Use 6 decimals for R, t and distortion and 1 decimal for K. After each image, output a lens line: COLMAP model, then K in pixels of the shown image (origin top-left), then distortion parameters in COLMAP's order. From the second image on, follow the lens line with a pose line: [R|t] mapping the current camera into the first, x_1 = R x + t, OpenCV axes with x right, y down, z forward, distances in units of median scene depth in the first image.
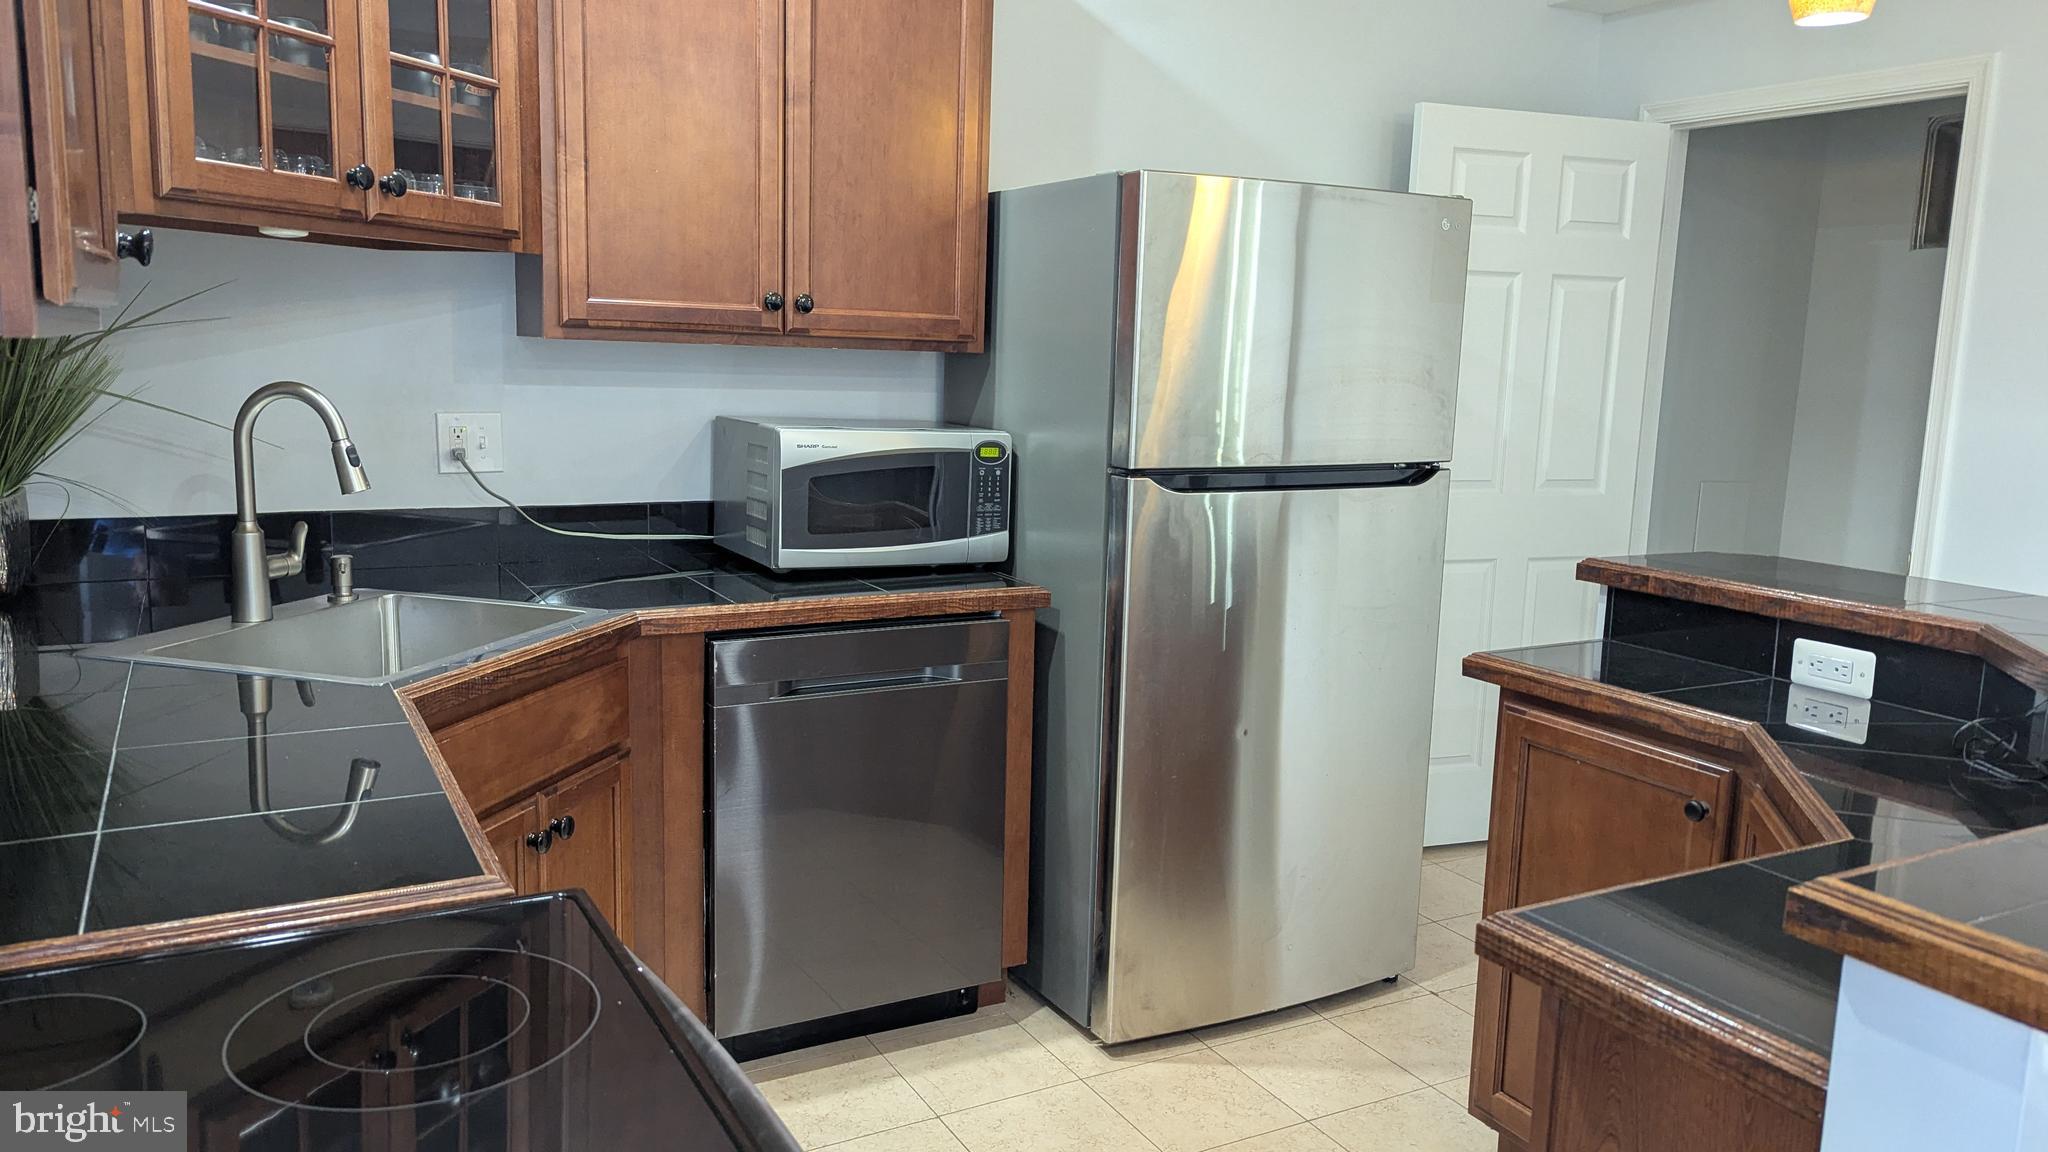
lens RADIAL K [[1457.3, 0, 997.4], [0, 1457.3, 571.1], [0, 0, 1]] dist [0.029782, -0.001338]
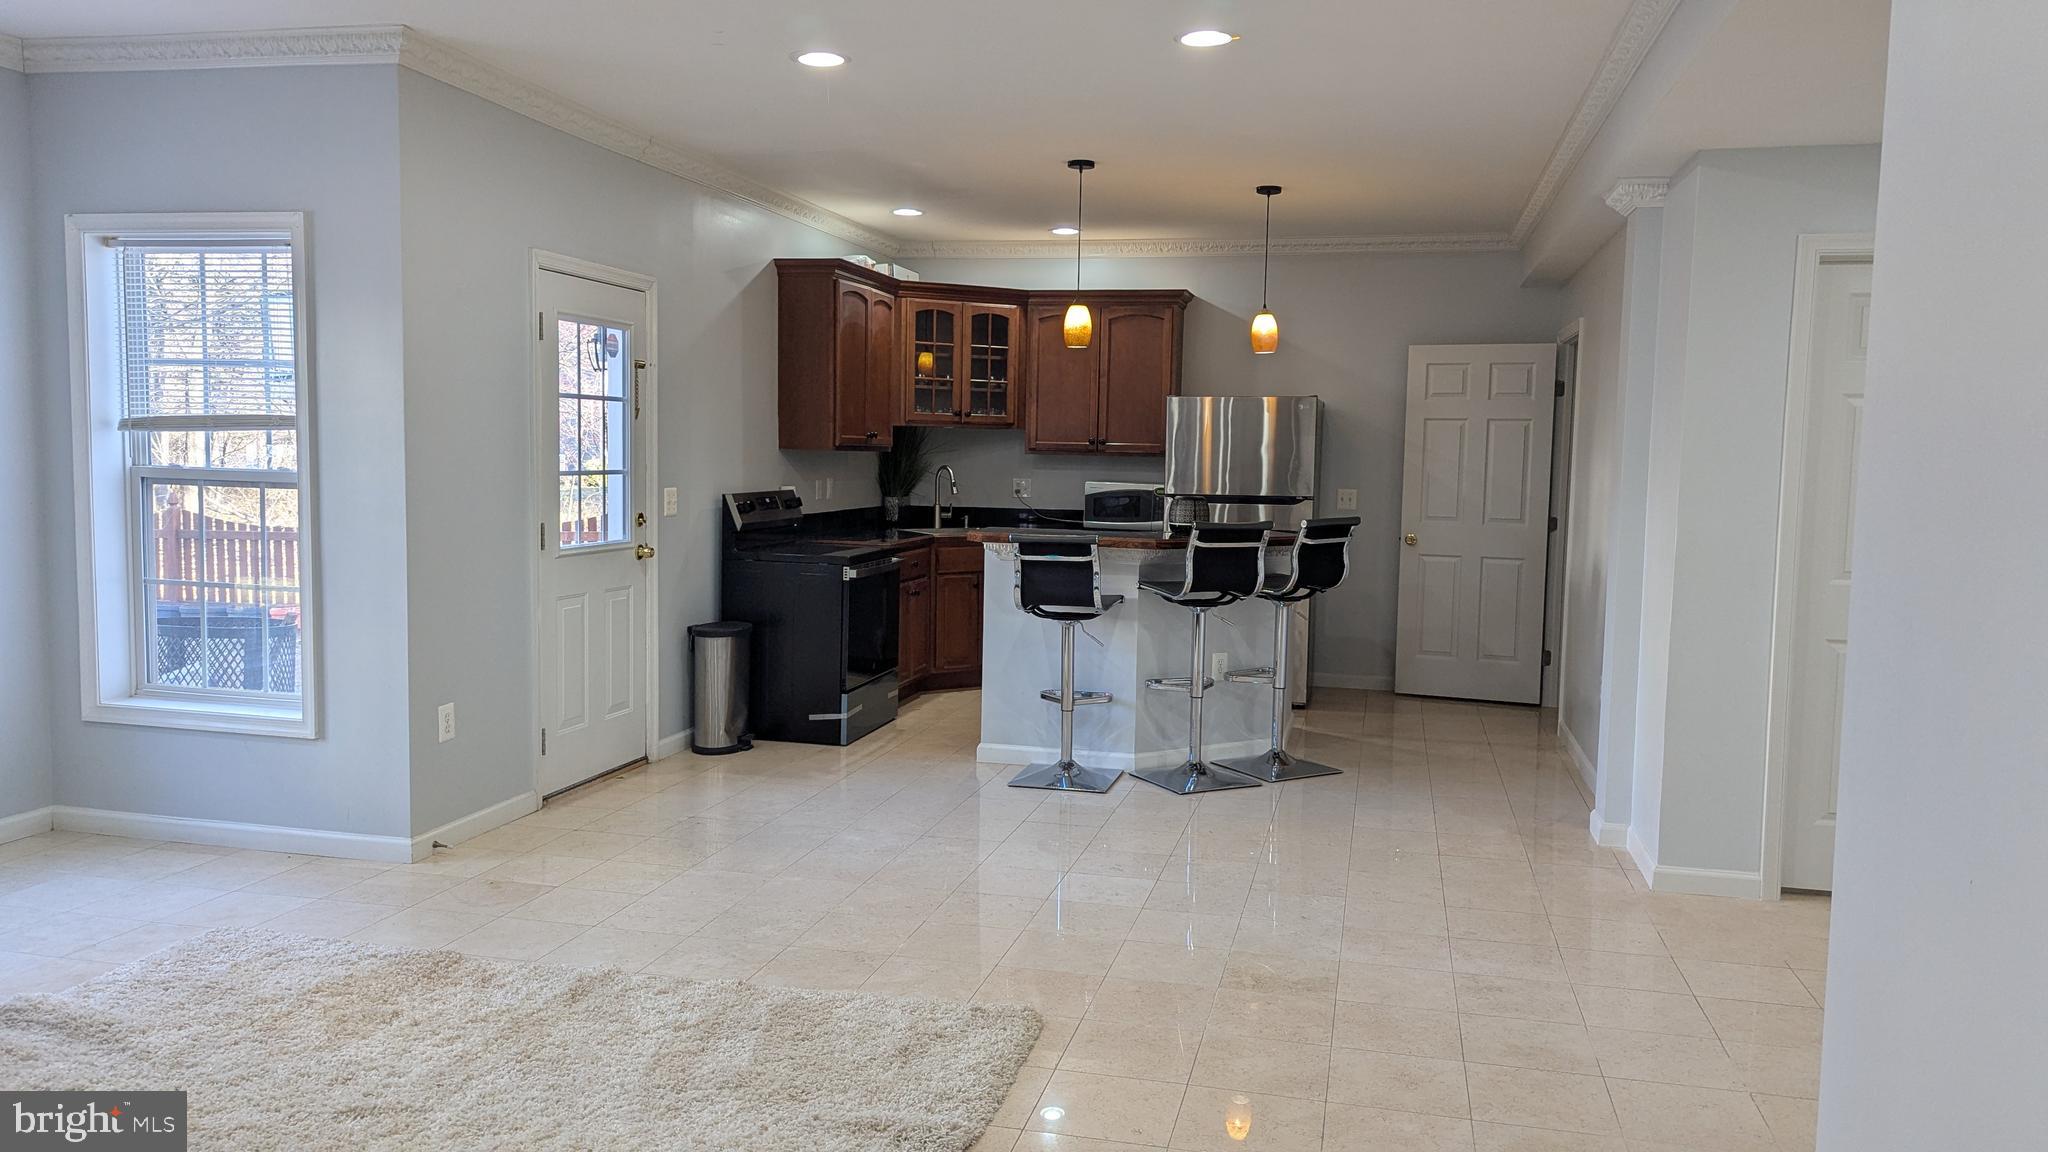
lens RADIAL K [[1440.7, 0, 1044.2], [0, 1440.7, 588.3], [0, 0, 1]] dist [0.111051, -0.360800]
pose [[0.747692, 0.045583, -0.662479, 1.850953], [-0.099118, 0.994126, -0.043464, 0.273399], [0.656606, 0.098162, 0.747818, -1.346835]]
